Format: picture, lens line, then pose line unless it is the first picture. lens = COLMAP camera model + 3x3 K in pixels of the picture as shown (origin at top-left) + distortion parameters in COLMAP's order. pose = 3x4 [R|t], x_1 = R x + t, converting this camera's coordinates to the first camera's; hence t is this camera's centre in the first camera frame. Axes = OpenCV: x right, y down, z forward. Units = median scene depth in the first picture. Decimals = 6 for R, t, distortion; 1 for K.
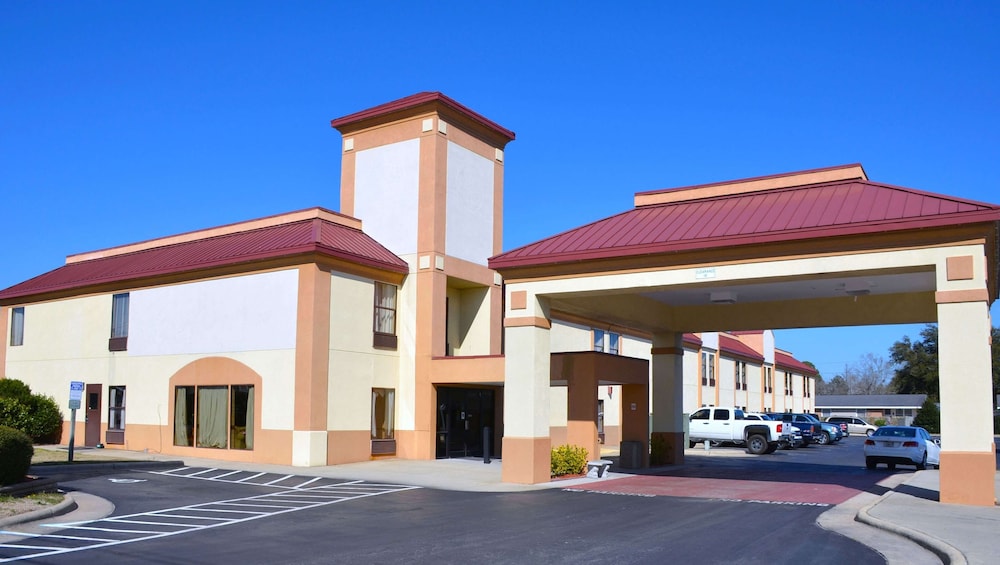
lens RADIAL K [[822.8, 0, 488.8], [0, 822.8, 352.1], [0, 0, 1]] dist [-0.118822, 0.023216]
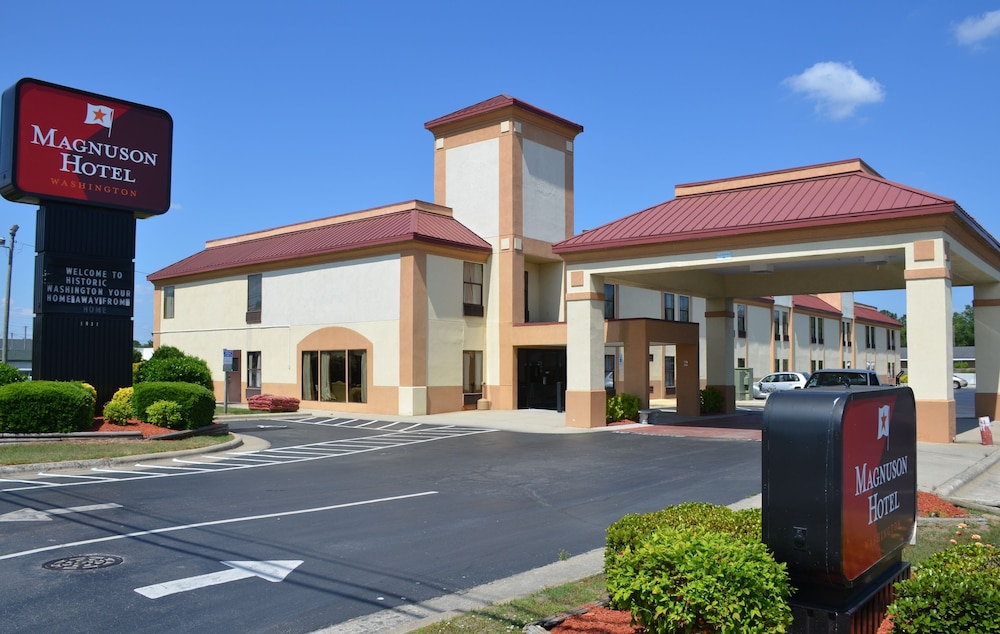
lens RADIAL K [[825.4, 0, 489.1], [0, 825.4, 331.7], [0, 0, 1]] dist [-0.119466, 0.037202]
pose [[0.991773, -0.015861, -0.127022, 0.048913], [0.019631, 0.999401, 0.028487, -0.017454], [0.126494, -0.030747, 0.991491, -0.190724]]
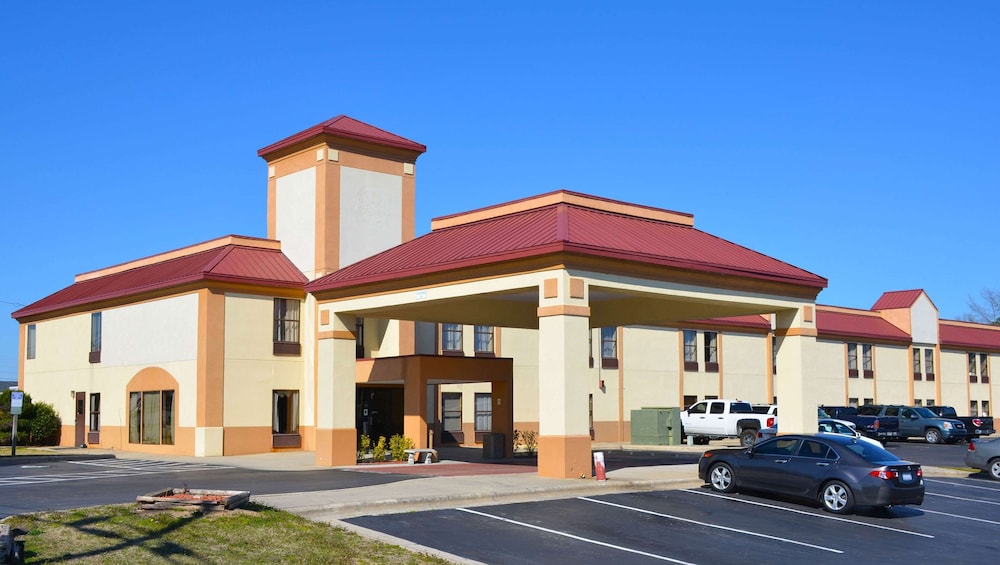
lens RADIAL K [[1119.6, 0, 508.9], [0, 1119.6, 330.5], [0, 0, 1]] dist [0.067509, 0.000000]
pose [[0.959269, -0.036090, -0.280180, 0.614633], [0.036272, 0.999332, -0.004535, -0.020707], [0.280156, -0.005812, 0.959937, -0.425765]]
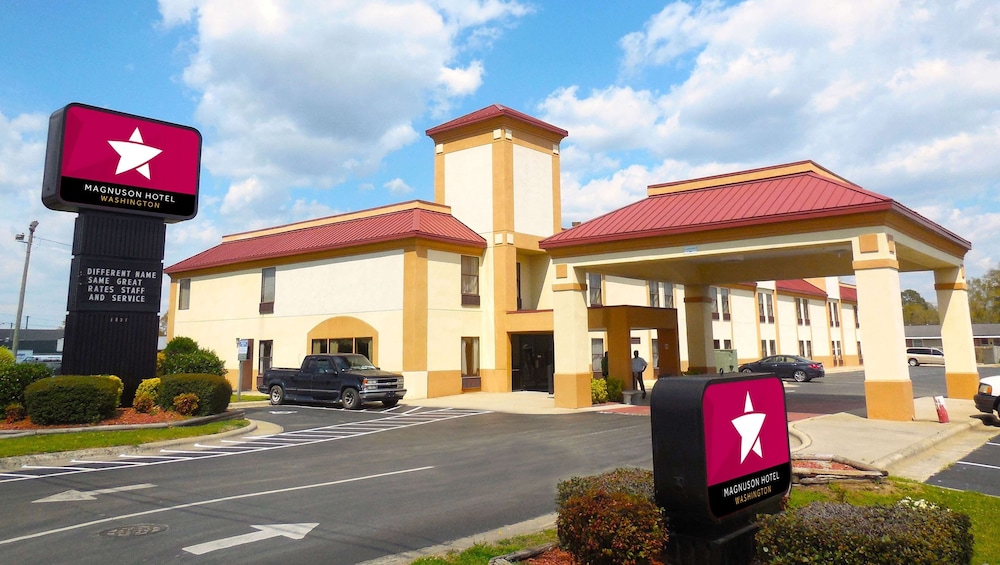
lens RADIAL K [[797.7, 0, 496.9], [0, 797.7, 184.6], [0, 0, 1]] dist [0.005334, -0.014751]
pose [[0.992211, -0.047921, -0.114978, 0.071227], [0.032642, 0.990810, -0.131263, -0.027962], [0.120212, 0.126488, 0.984657, -0.274206]]
